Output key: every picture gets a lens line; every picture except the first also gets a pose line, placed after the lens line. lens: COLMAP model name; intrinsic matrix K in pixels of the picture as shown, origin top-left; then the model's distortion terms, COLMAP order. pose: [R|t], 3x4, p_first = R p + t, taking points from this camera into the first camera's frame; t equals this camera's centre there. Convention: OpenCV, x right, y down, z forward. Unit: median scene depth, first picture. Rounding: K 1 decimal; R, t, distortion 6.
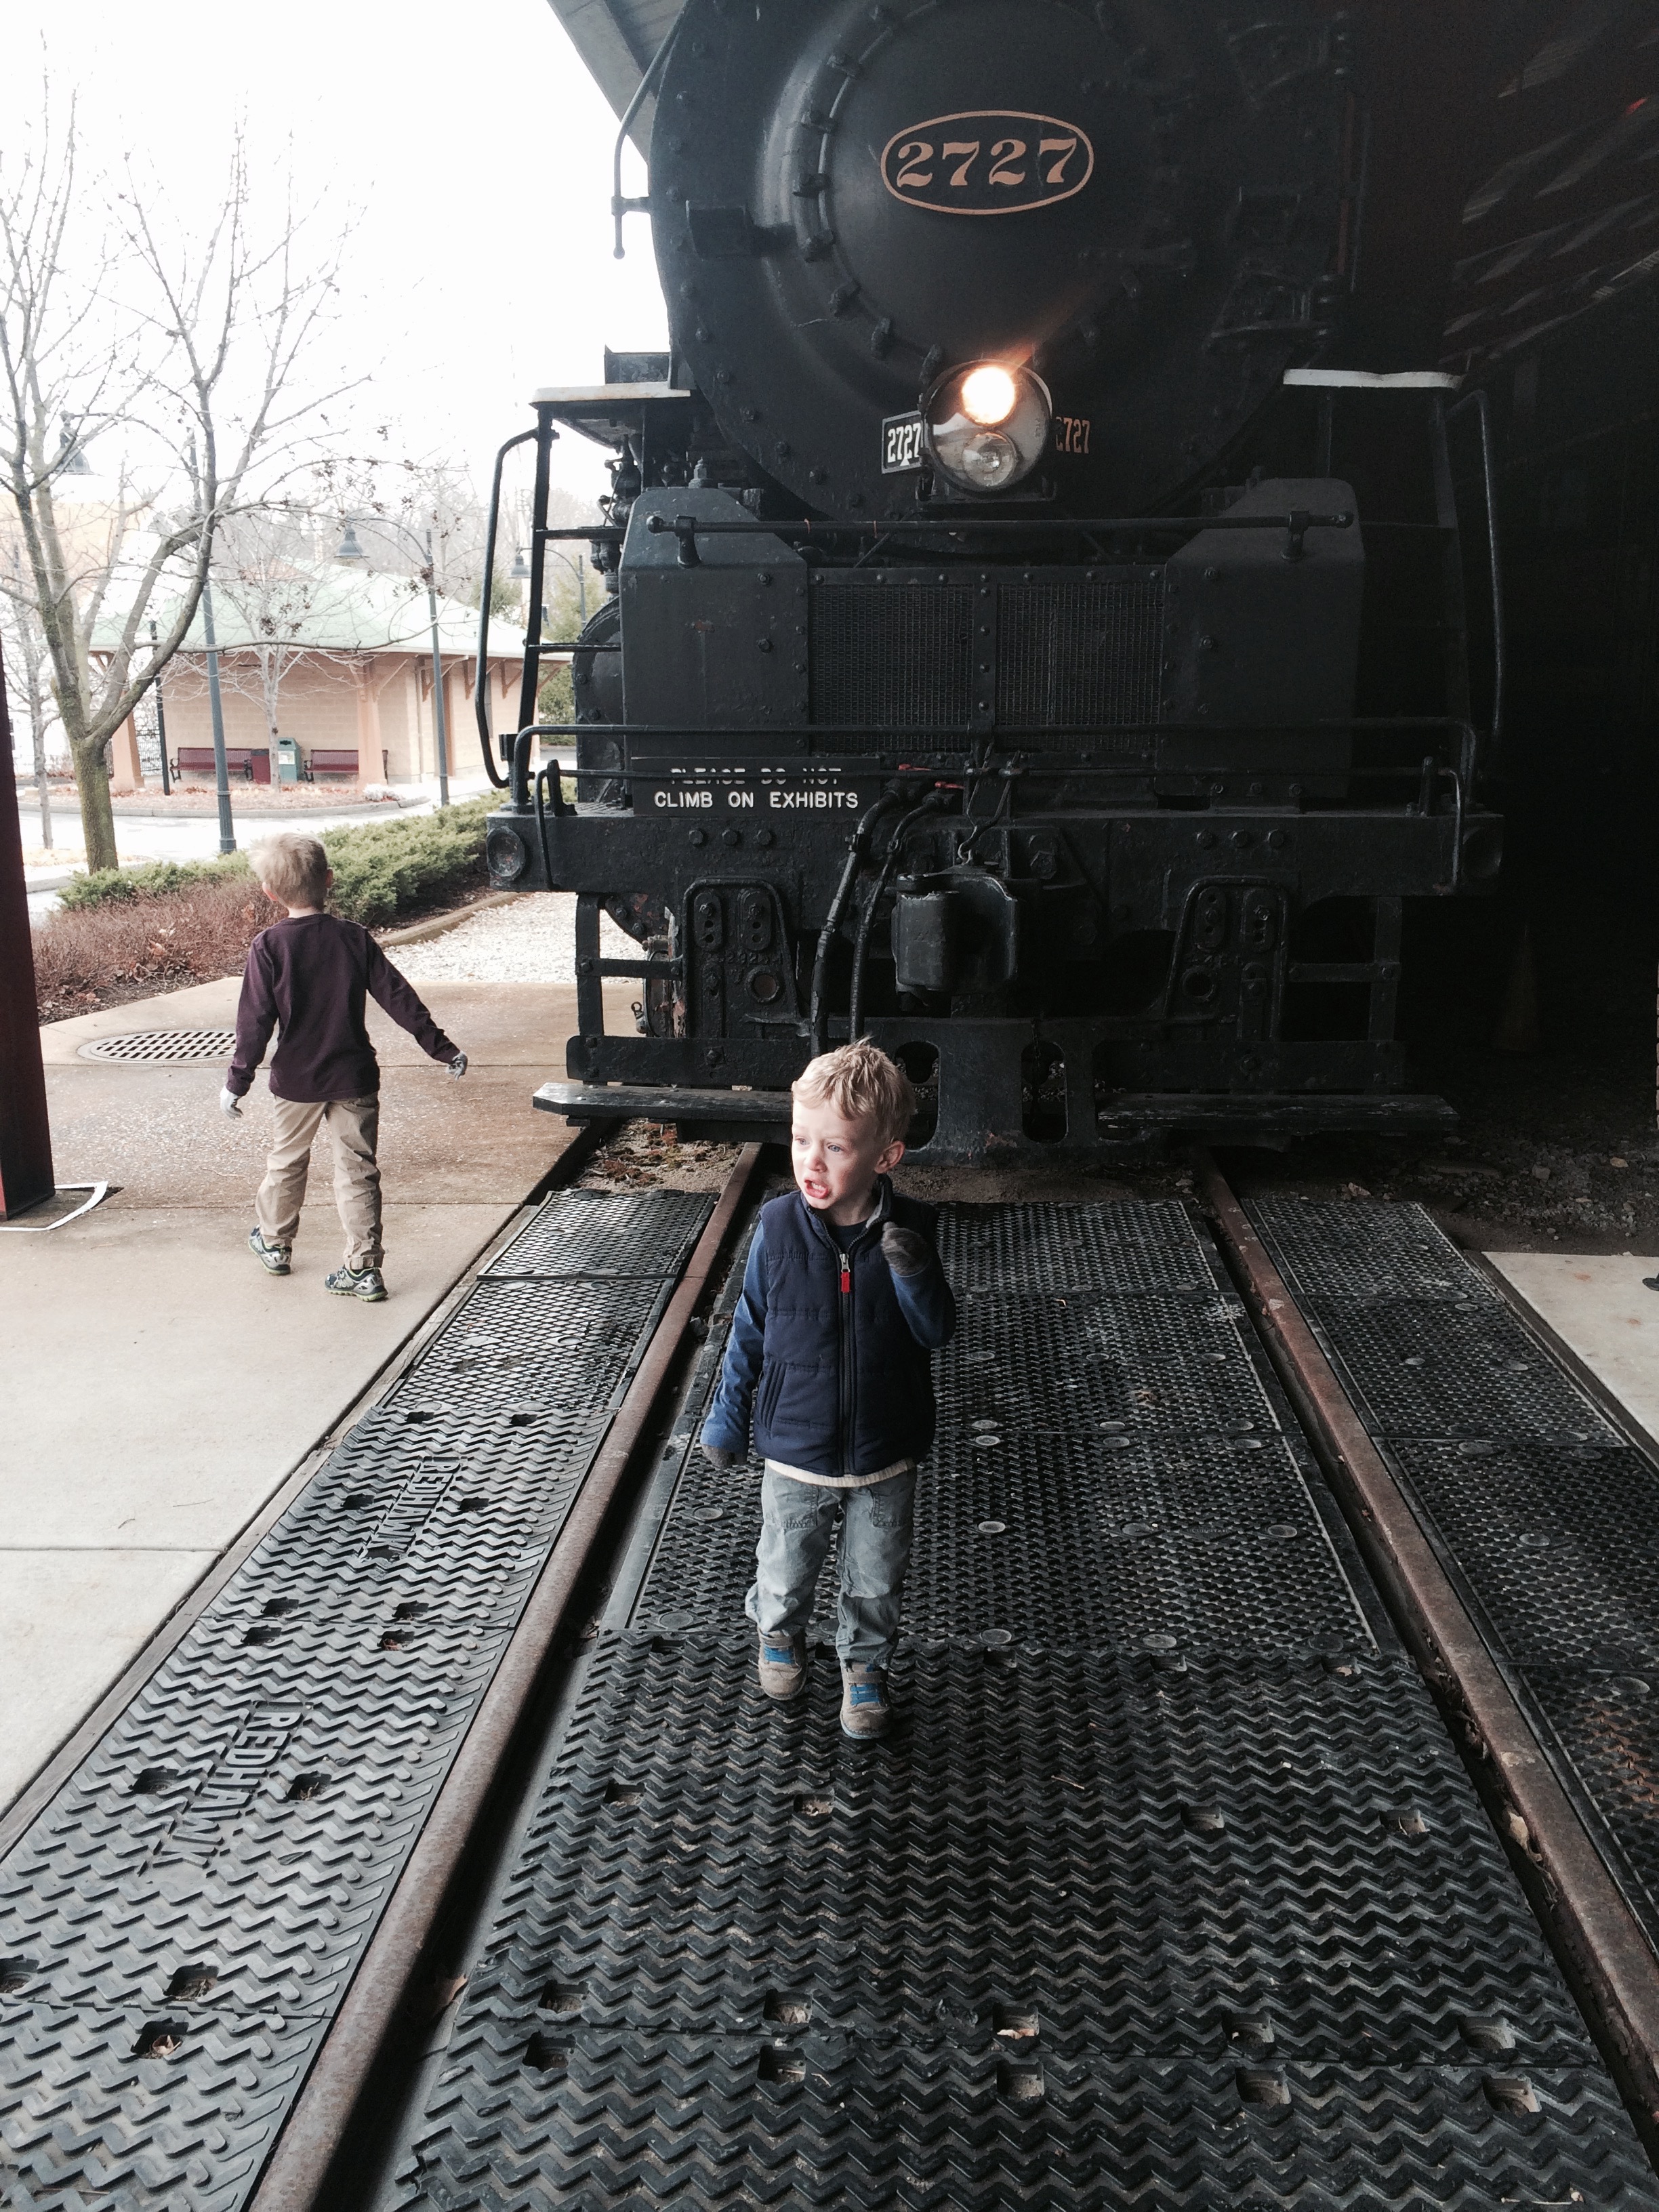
lens RADIAL K [[1943.2, 0, 827.1], [0, 1943.2, 1064.6], [0, 0, 1]] dist [0.095697, -0.105200]
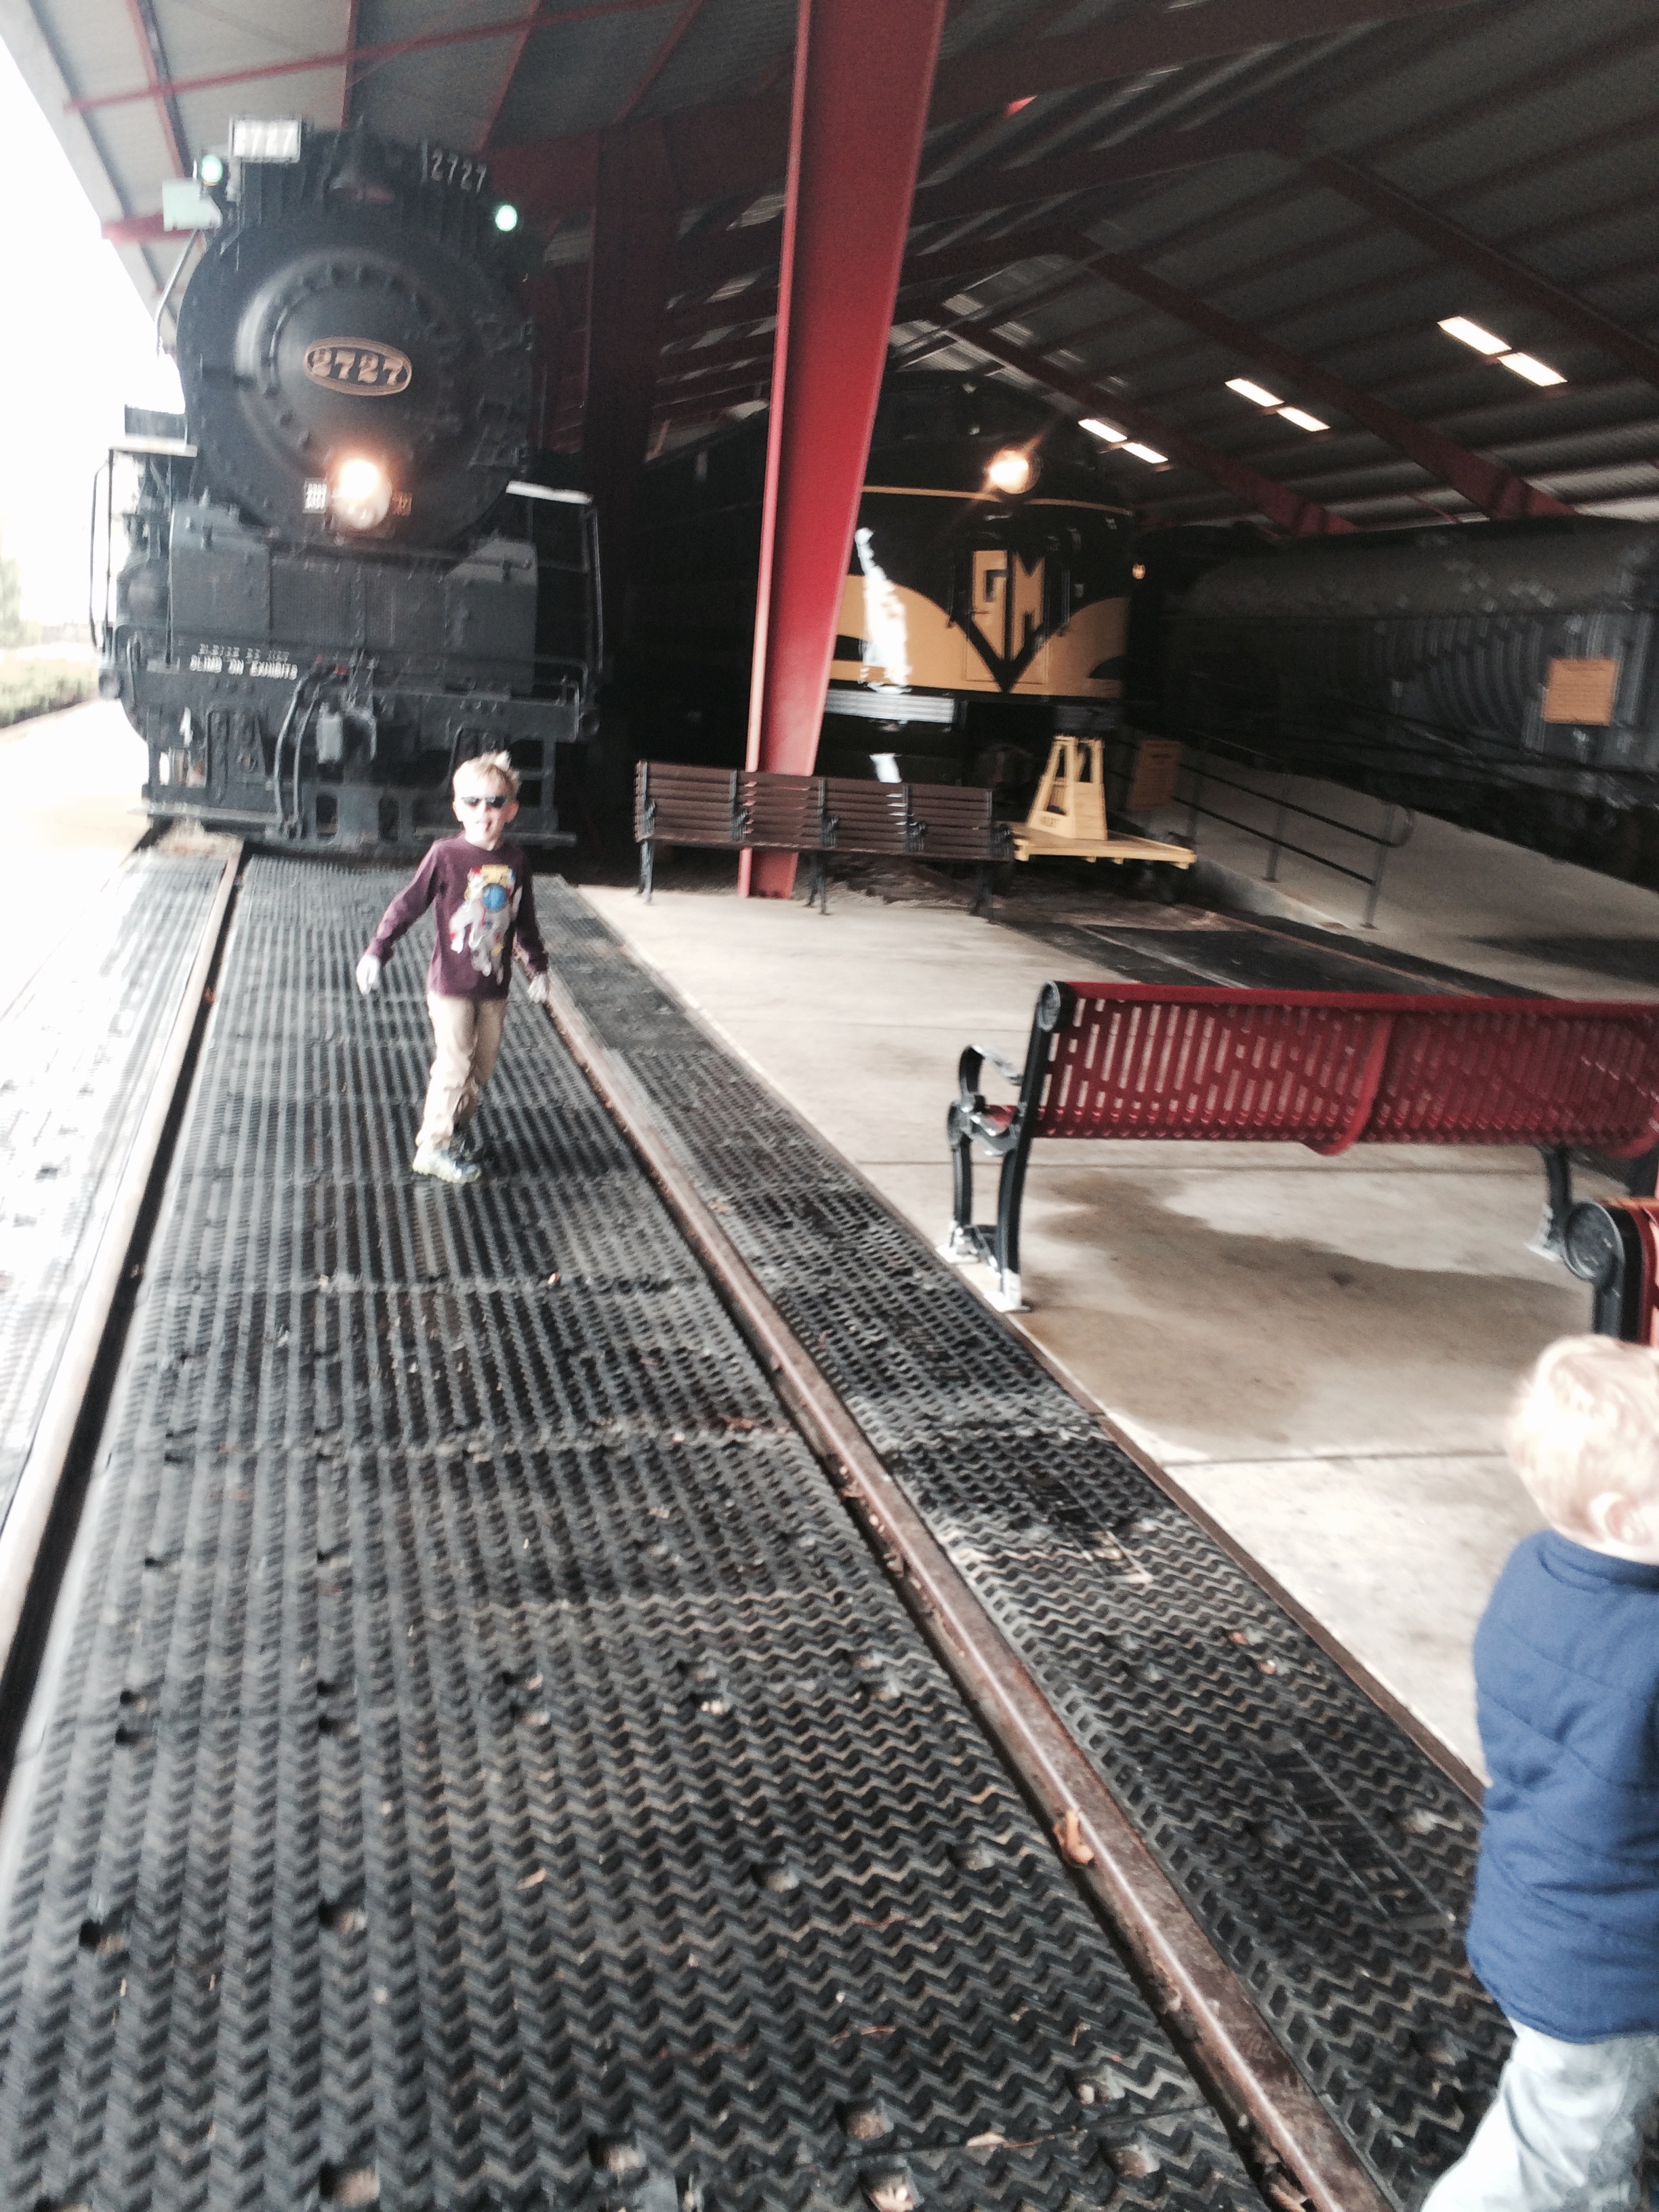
lens RADIAL K [[1874.0, 0, 825.9], [0, 1874.0, 1132.0], [0, 0, 1]] dist [0.100947, -0.099733]
pose [[0.940688, 0.002897, 0.339260, -0.145267], [-0.022736, 0.998254, 0.054519, 0.242398], [-0.338510, -0.058998, 0.939112, -1.181105]]
